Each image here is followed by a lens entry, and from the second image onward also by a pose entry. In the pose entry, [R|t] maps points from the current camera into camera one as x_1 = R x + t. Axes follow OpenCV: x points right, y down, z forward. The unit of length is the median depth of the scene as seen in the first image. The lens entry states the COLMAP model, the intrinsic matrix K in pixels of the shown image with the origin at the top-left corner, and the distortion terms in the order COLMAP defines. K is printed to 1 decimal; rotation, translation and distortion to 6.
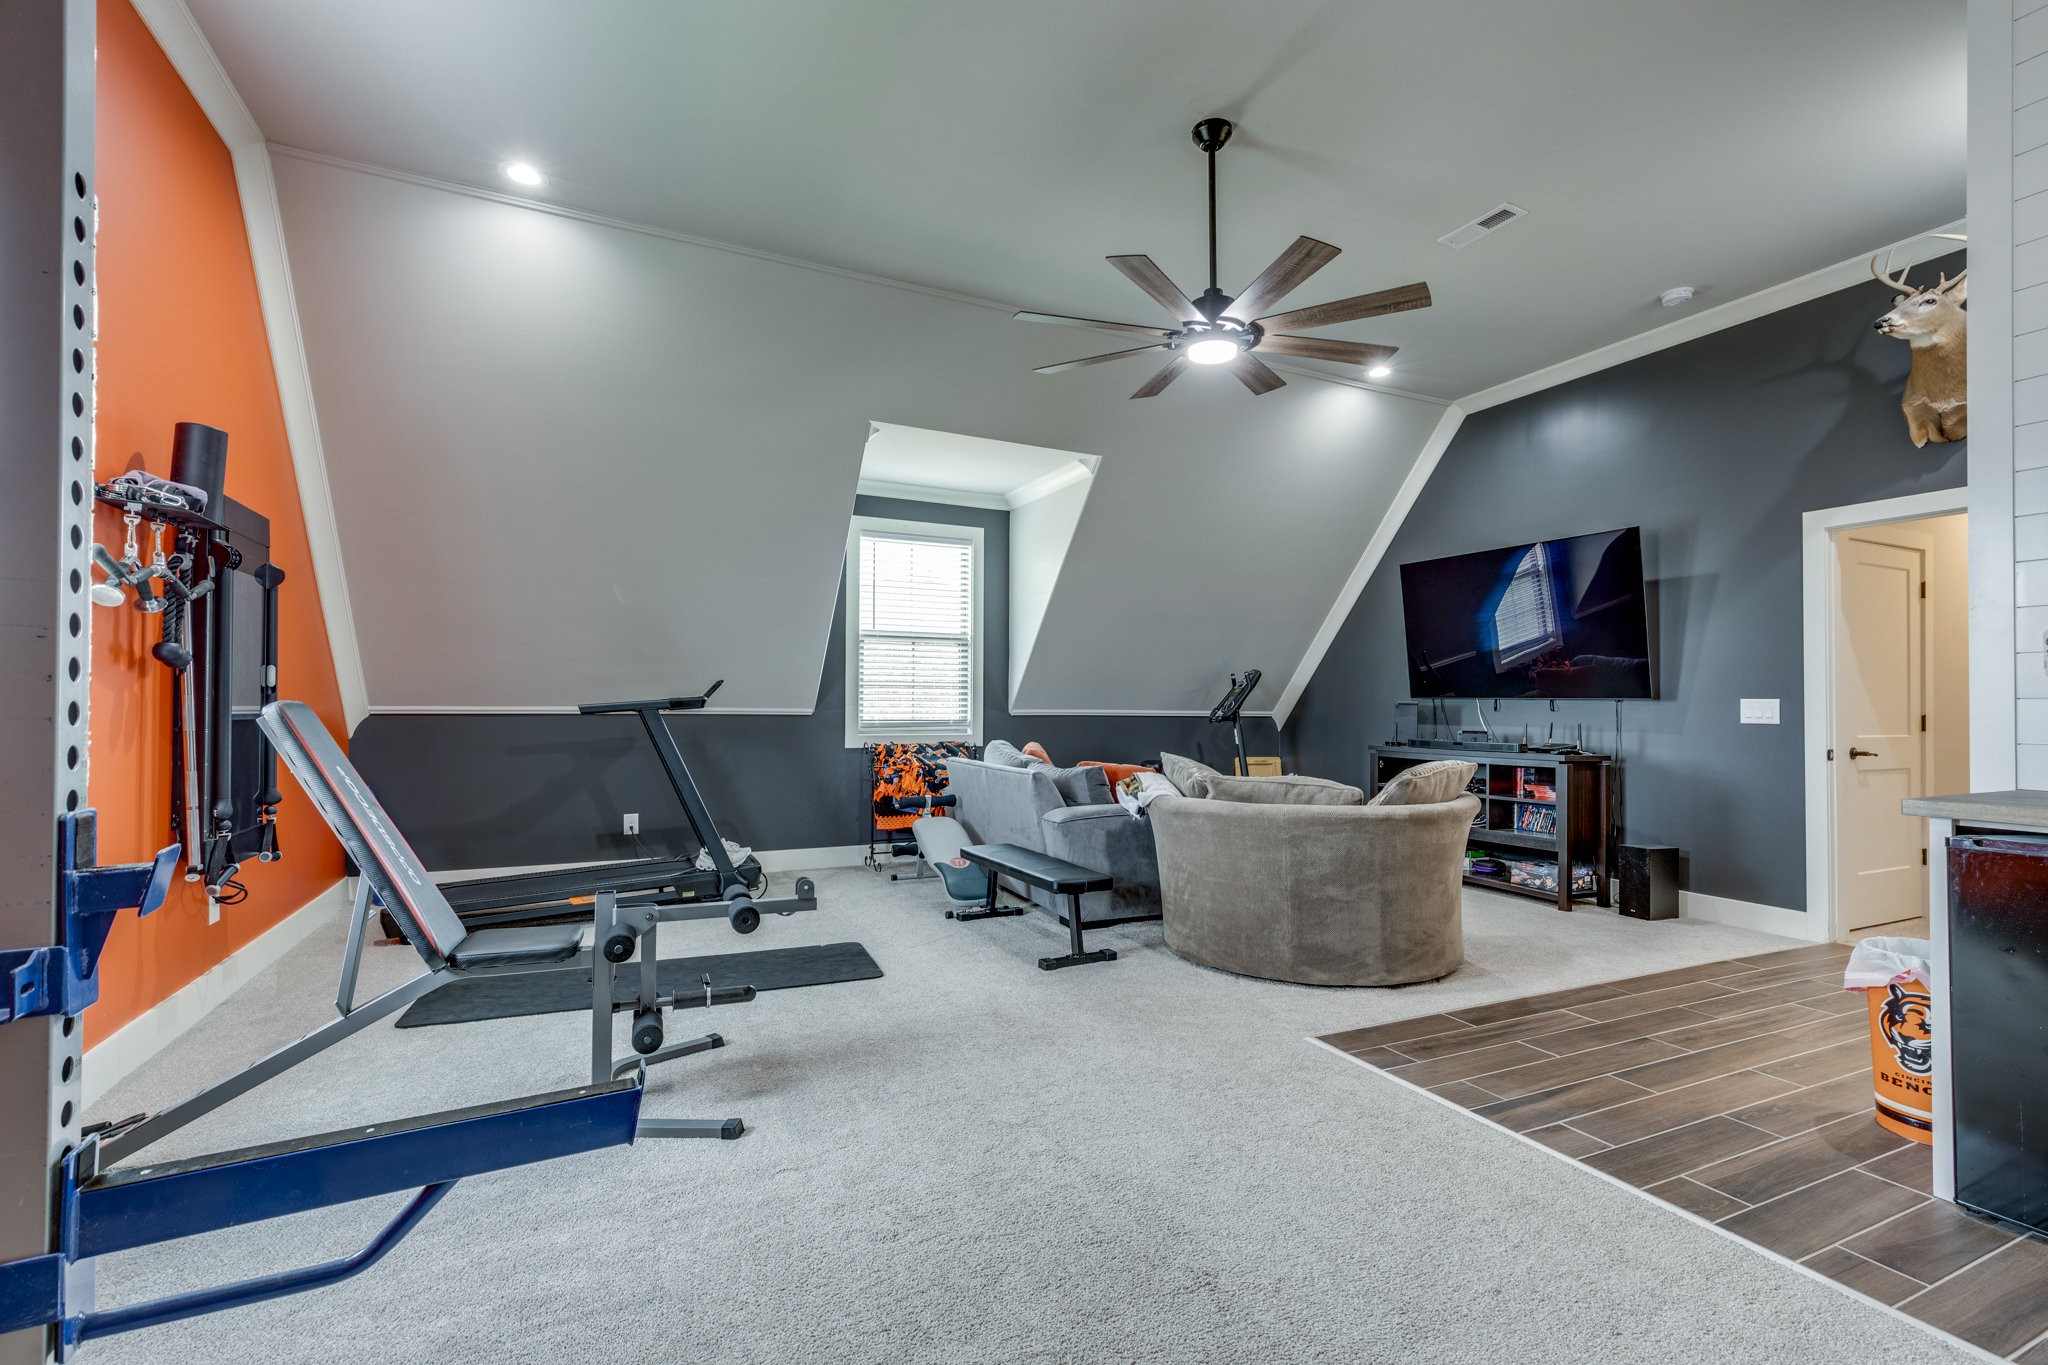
lens RADIAL K [[933.5, 0, 1031.1], [0, 933.5, 686.3], [0, 0, 1]] dist [0.021361, -0.003565]
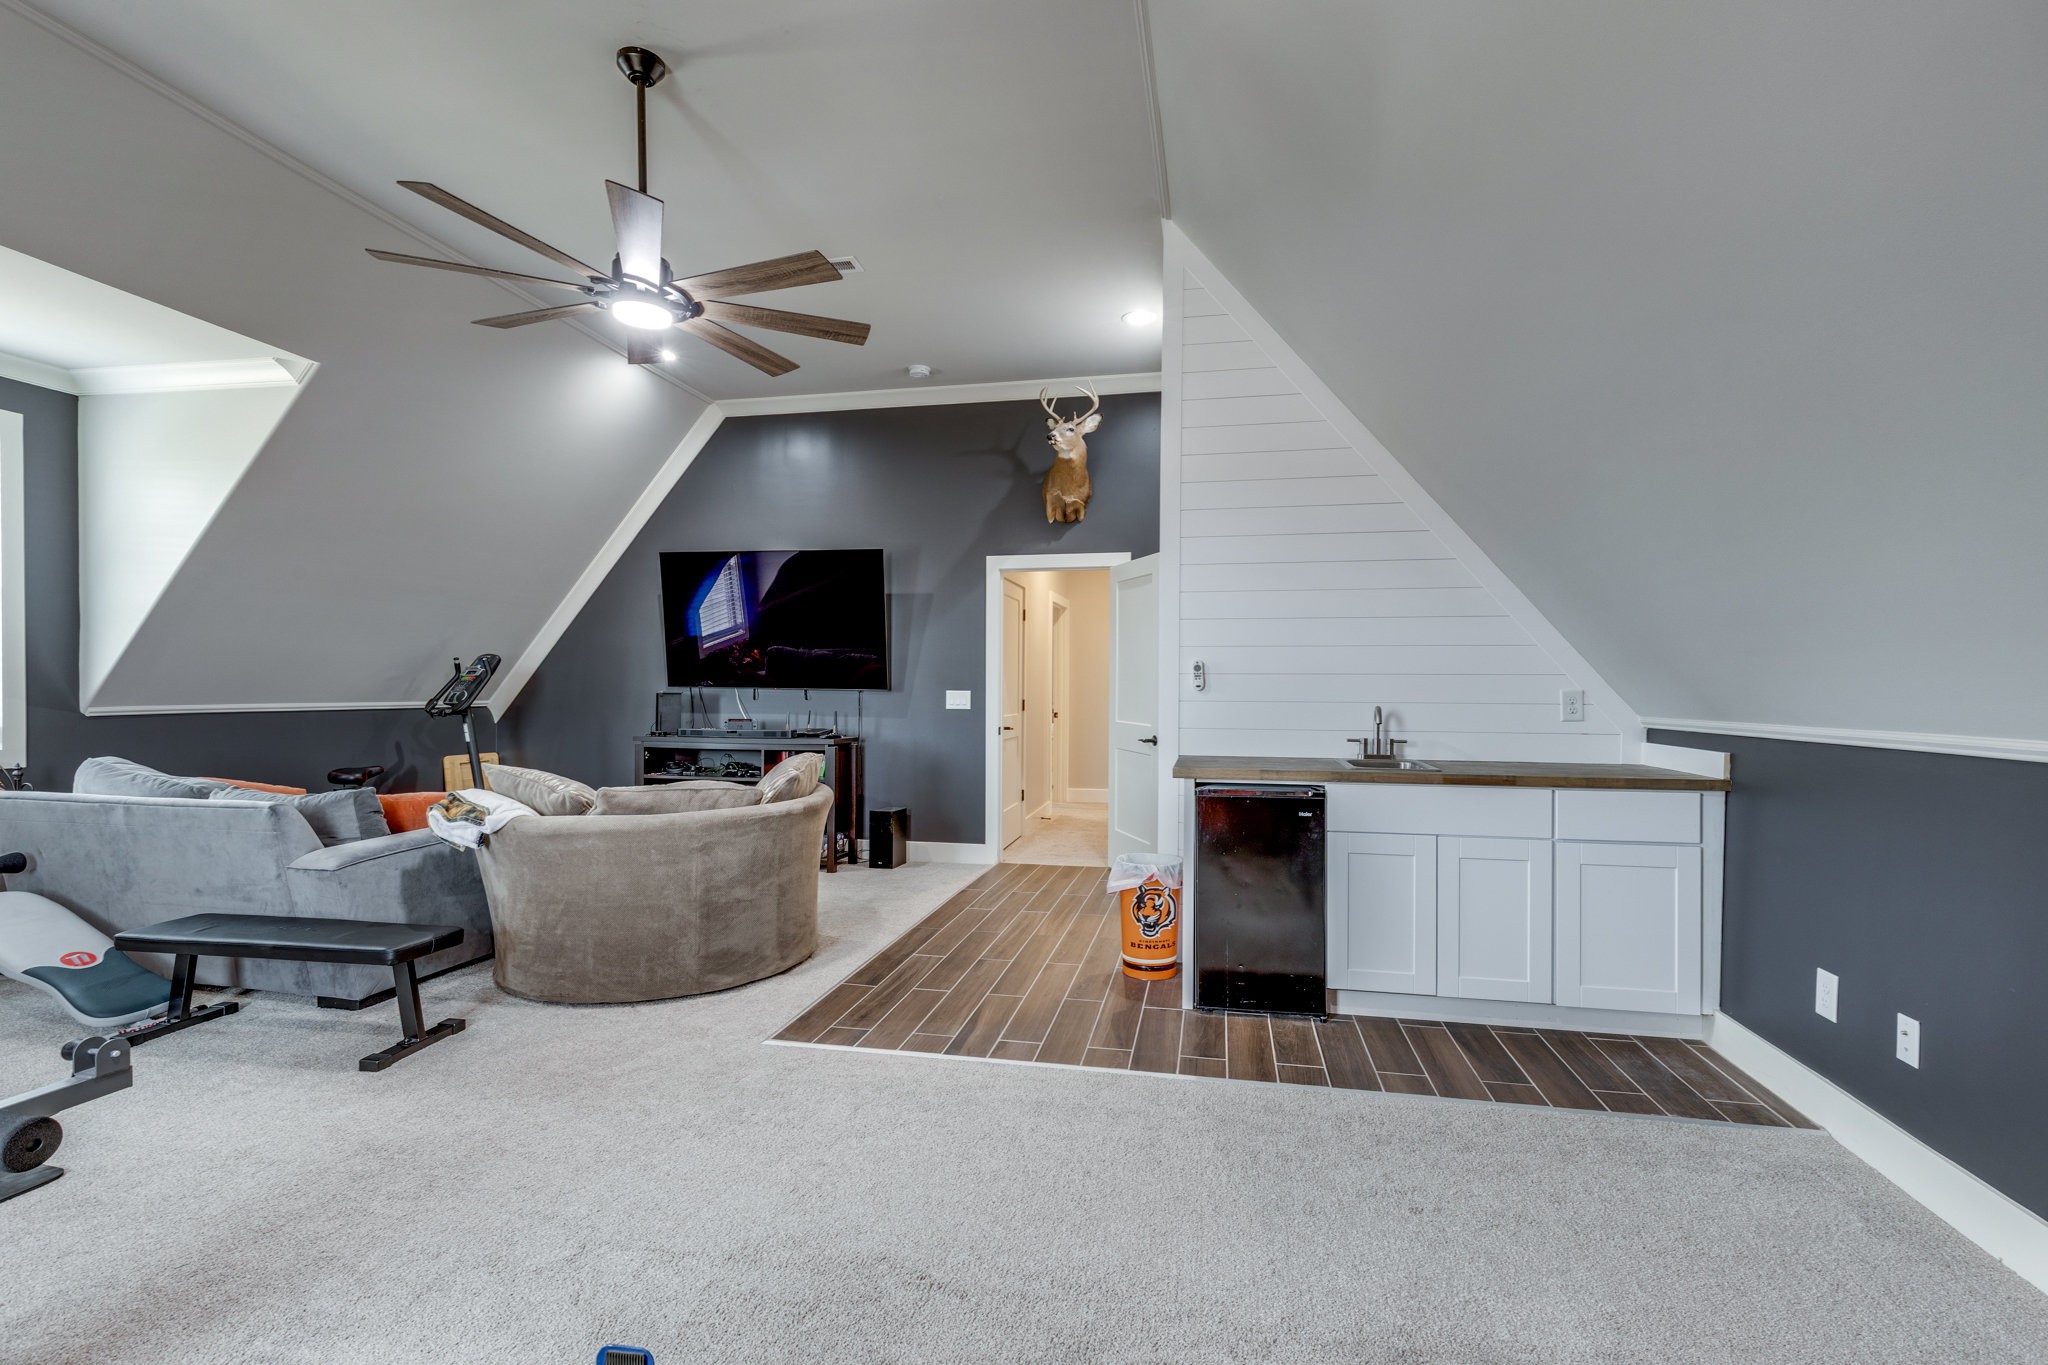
lens RADIAL K [[933.5, 0, 1046.8], [0, 933.5, 688.3], [0, 0, 1]] dist [0.021361, -0.003565]
pose [[0.596052, -0.007180, 0.802913, -0.228755], [-0.018859, 0.999559, 0.022938, -0.023480], [-0.802724, -0.028814, 0.595654, 0.114819]]
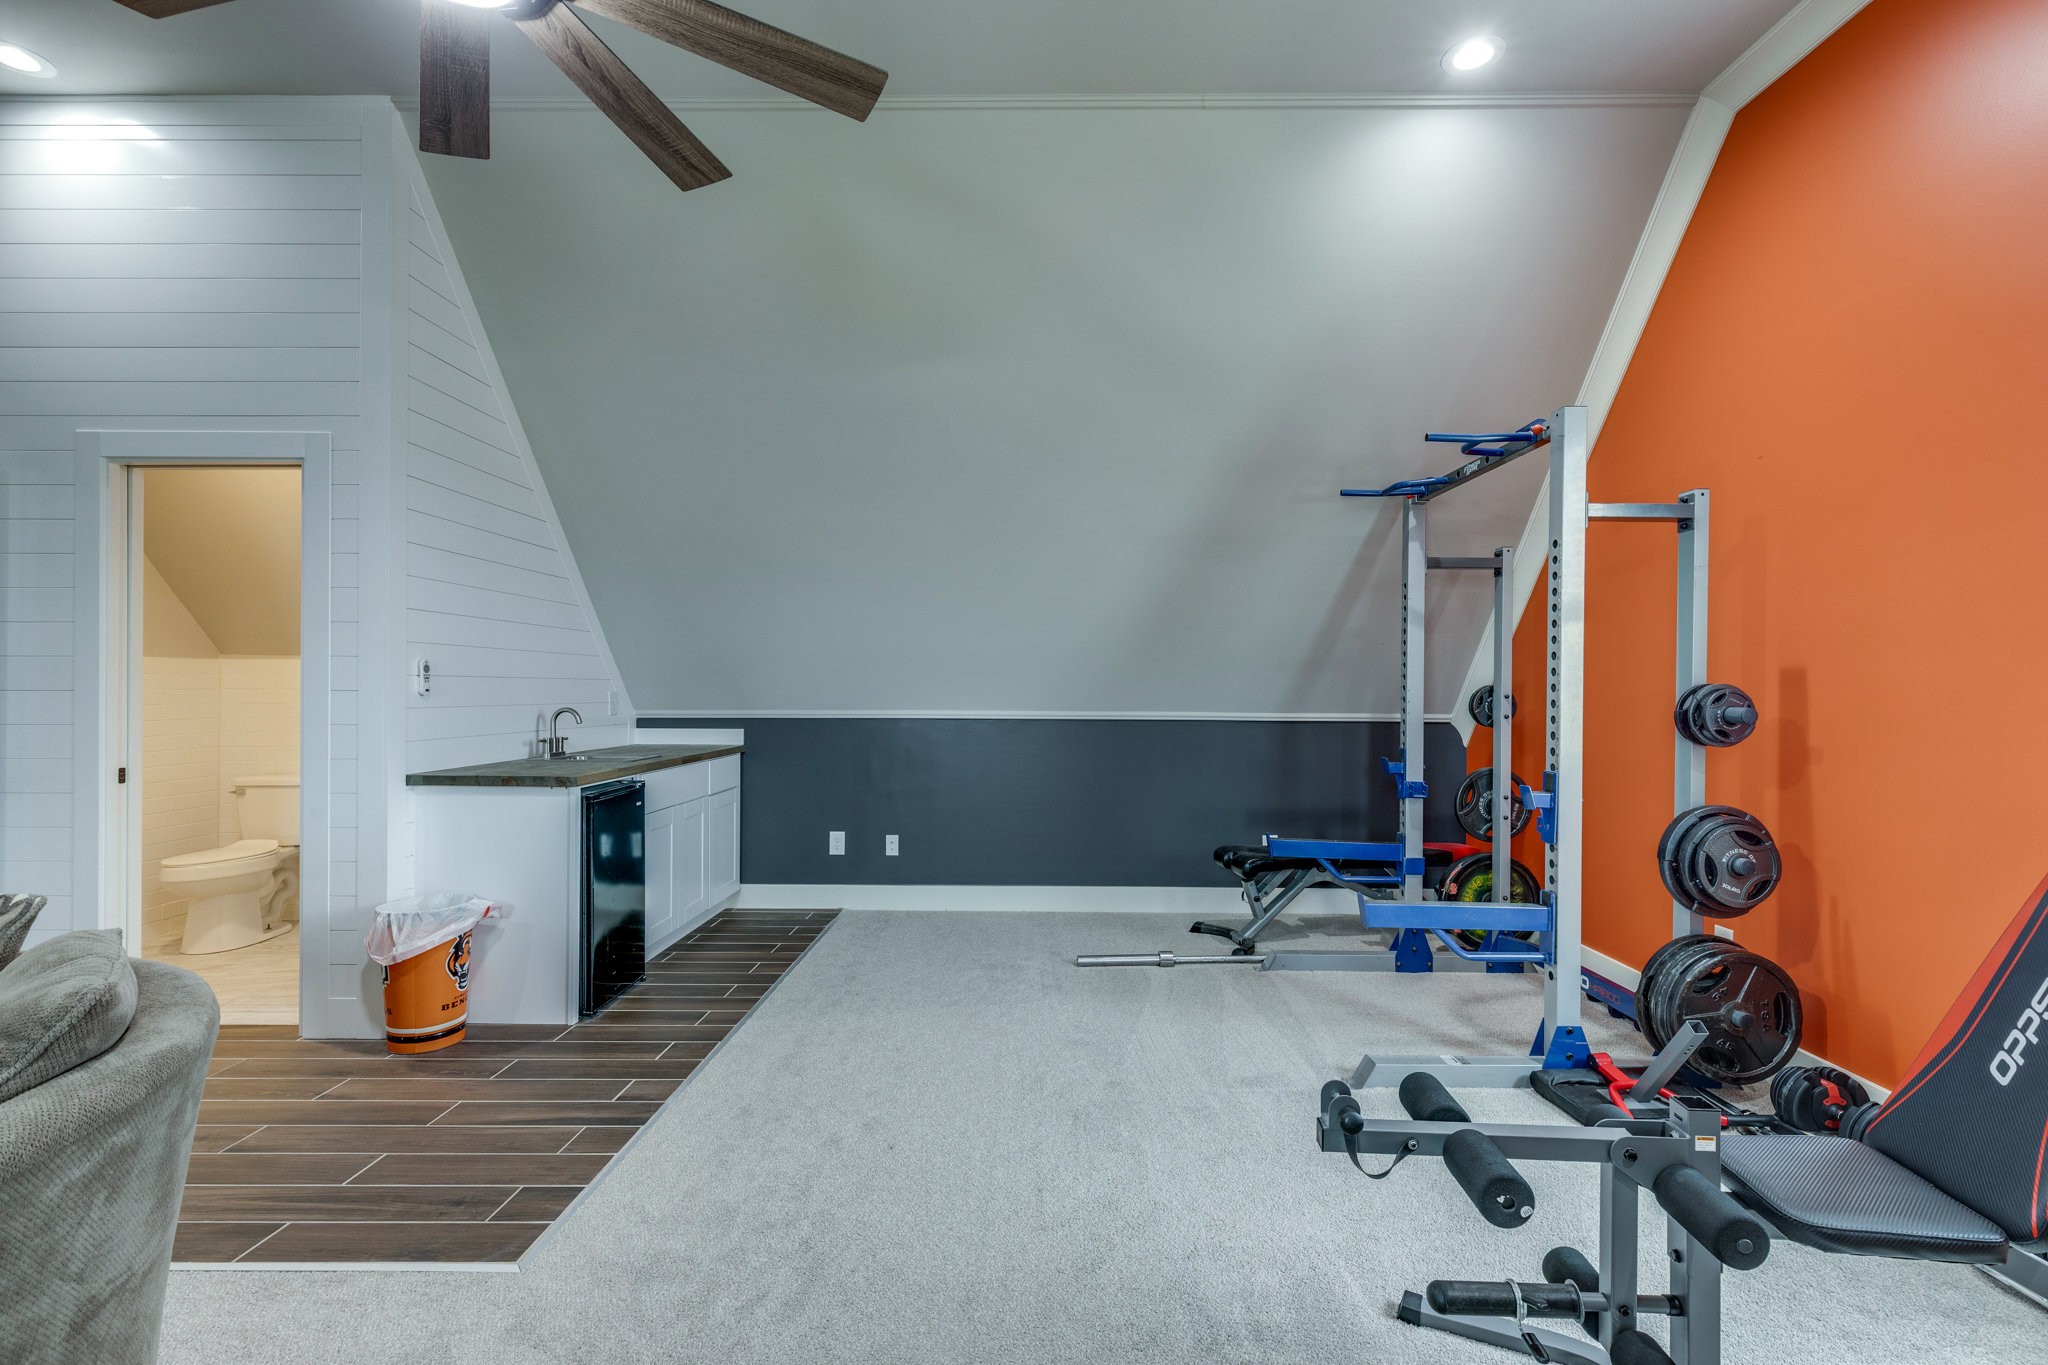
lens RADIAL K [[933.5, 0, 1030.4], [0, 933.5, 689.3], [0, 0, 1]] dist [0.021361, -0.003565]
pose [[-0.897007, -0.012774, 0.441832, -0.198854], [-0.022550, 0.999603, -0.016881, -0.007109], [-0.441441, -0.025106, -0.896939, 0.985694]]
